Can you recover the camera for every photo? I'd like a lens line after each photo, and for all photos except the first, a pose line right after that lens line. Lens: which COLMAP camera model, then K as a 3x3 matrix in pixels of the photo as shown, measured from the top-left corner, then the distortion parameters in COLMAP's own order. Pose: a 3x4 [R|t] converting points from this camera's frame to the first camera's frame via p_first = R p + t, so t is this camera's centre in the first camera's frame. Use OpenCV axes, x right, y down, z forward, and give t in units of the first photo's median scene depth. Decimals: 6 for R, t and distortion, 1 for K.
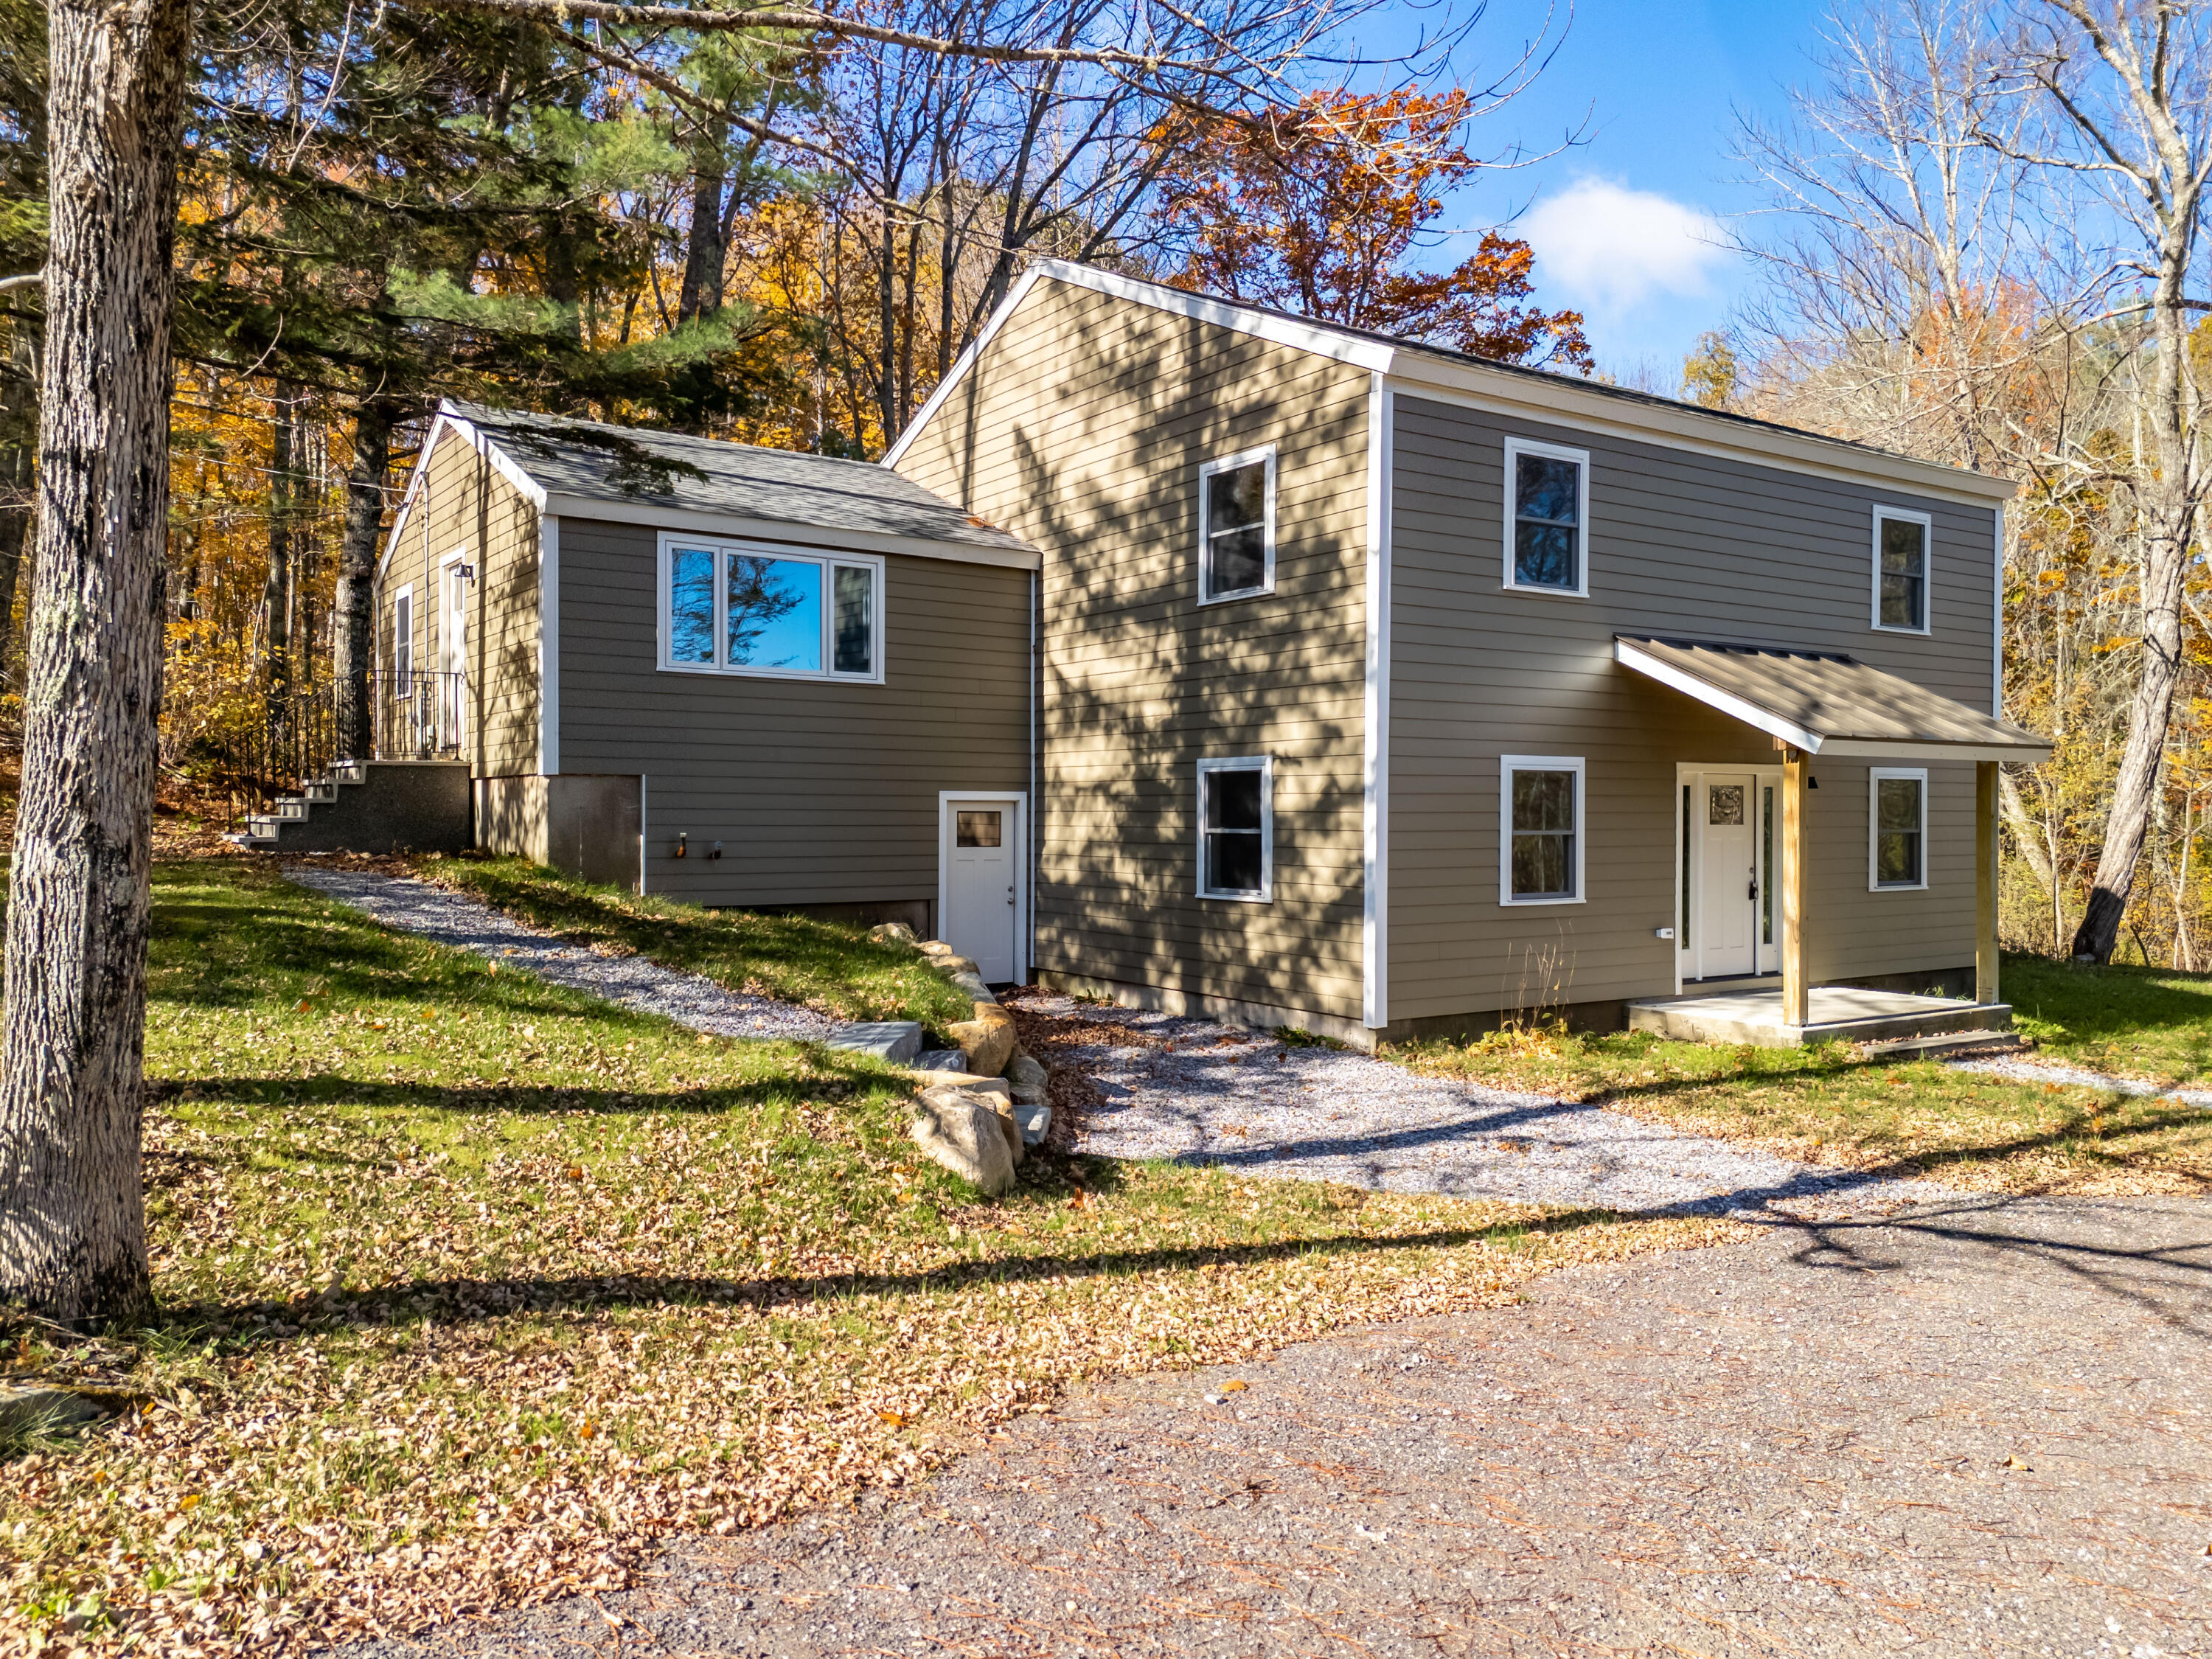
lens RADIAL K [[1710.3, 0, 1114.2], [0, 1710.3, 826.2], [0, 0, 1]] dist [-0.001658, -0.003130]
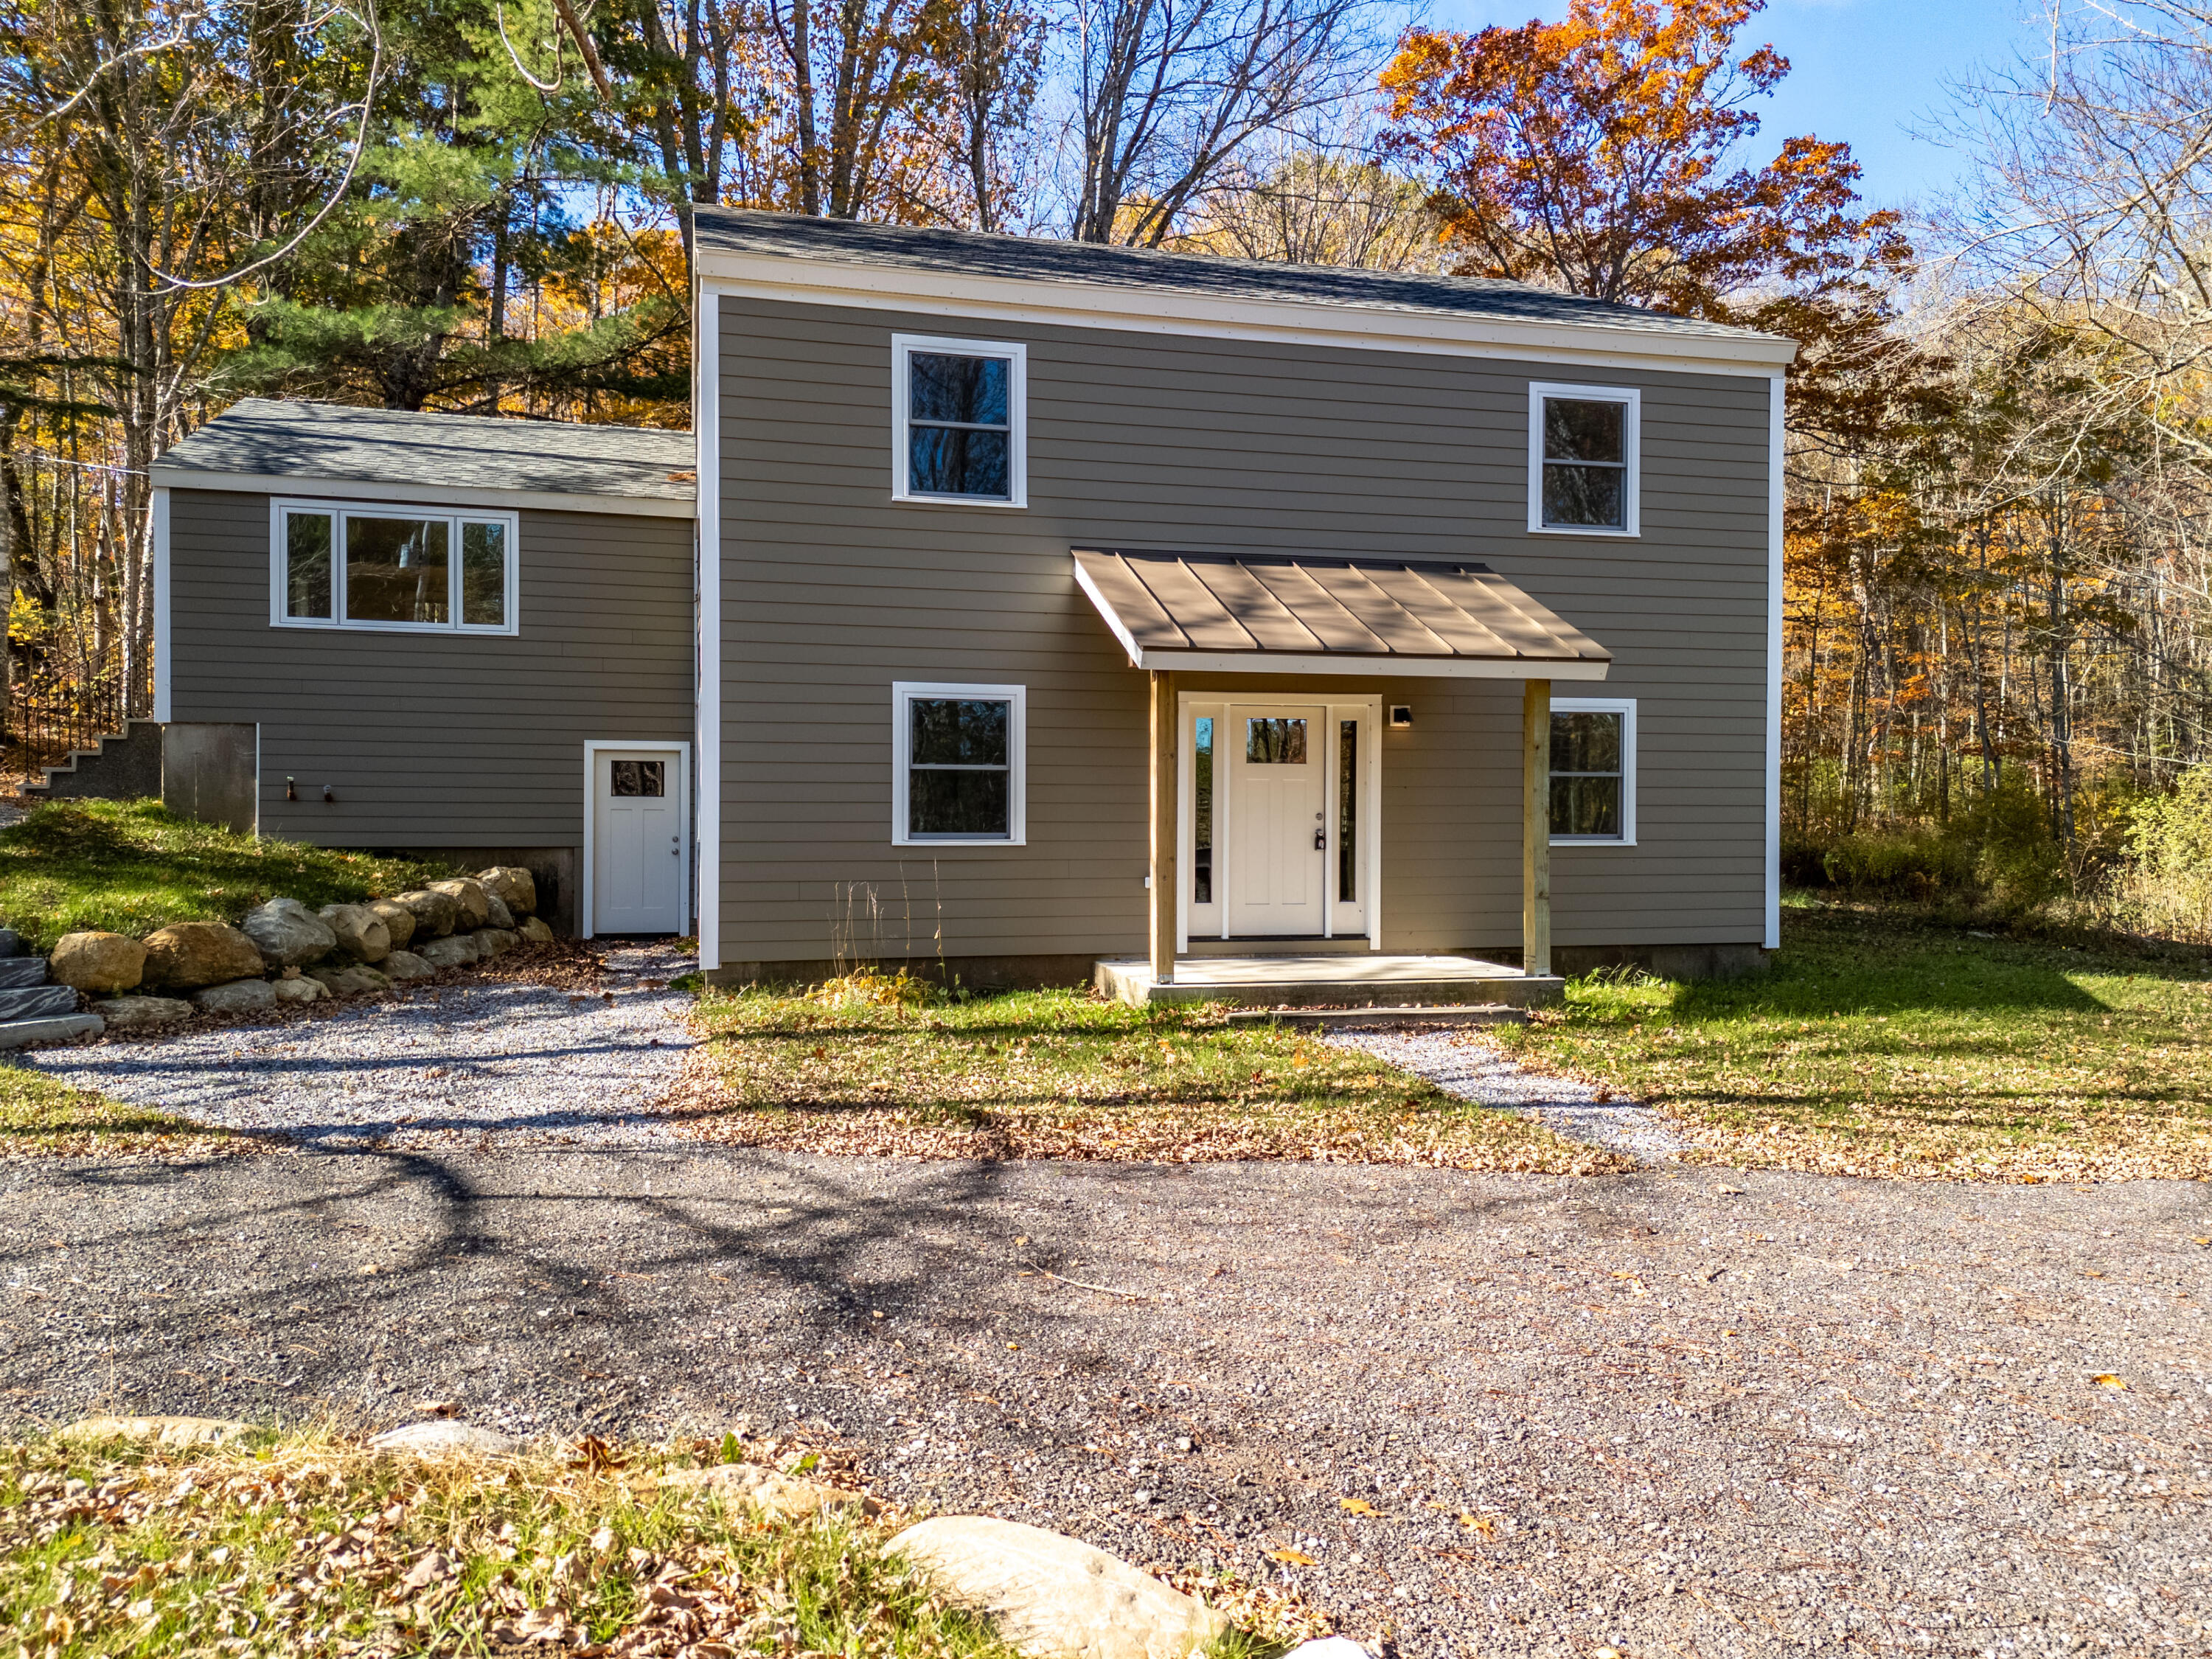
lens RADIAL K [[1710.3, 0, 1098.9], [0, 1710.3, 840.8], [0, 0, 1]] dist [-0.001658, -0.003130]
pose [[0.945419, 0.006164, -0.325798, 0.554987], [-0.002353, 0.999924, 0.012091, 0.028311], [0.325848, -0.010664, 0.945362, 0.145647]]
